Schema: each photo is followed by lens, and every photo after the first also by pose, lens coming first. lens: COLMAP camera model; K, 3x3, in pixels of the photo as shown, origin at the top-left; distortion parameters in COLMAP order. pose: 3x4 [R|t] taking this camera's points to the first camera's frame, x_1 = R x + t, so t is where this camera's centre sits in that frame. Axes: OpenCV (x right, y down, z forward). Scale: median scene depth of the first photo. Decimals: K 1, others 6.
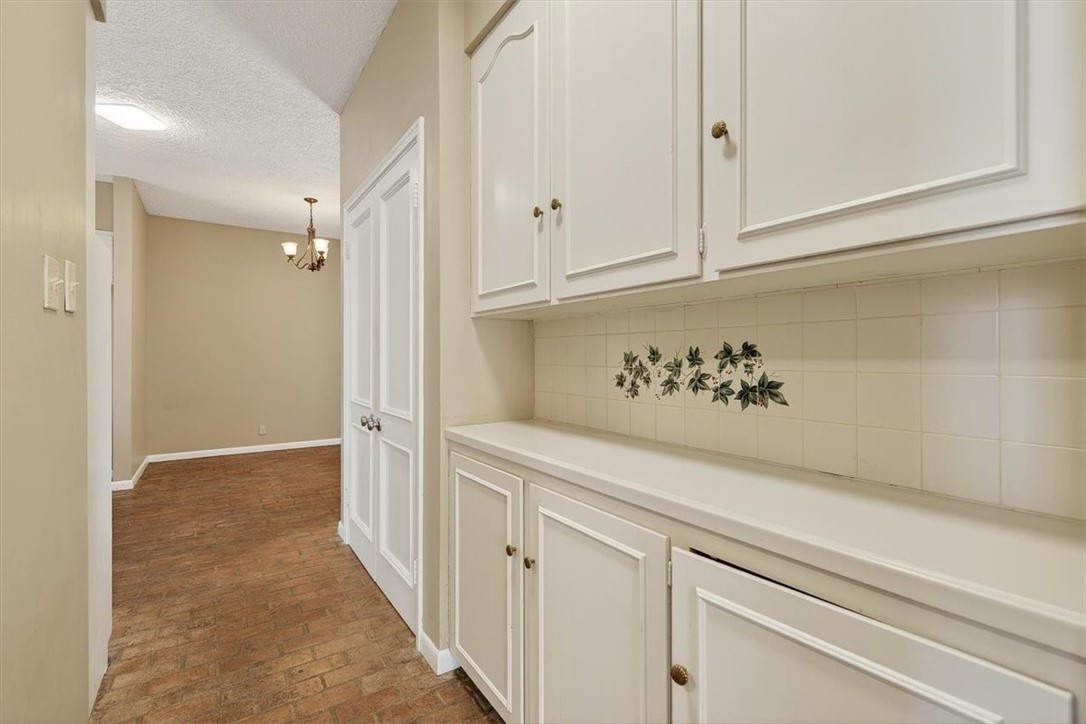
lens RADIAL K [[478.0, 0, 543.4], [0, 478.0, 359.9], [0, 0, 1]] dist [-0.000248, -0.000710]
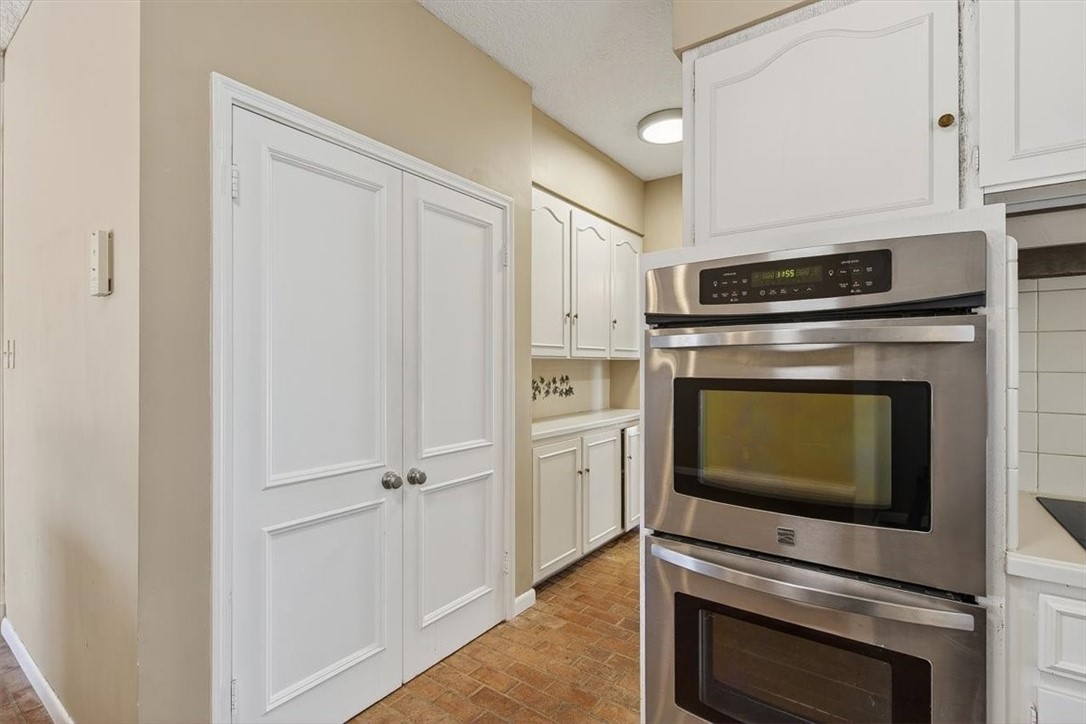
lens RADIAL K [[492.9, 0, 537.5], [0, 492.9, 361.3], [0, 0, 1]] dist [0.001877, -0.000626]
pose [[-0.319732, 0.005338, 0.947493, -2.143082], [0.005489, 0.999978, -0.003782, -0.099293], [-0.947492, 0.003992, -0.319754, 1.900989]]
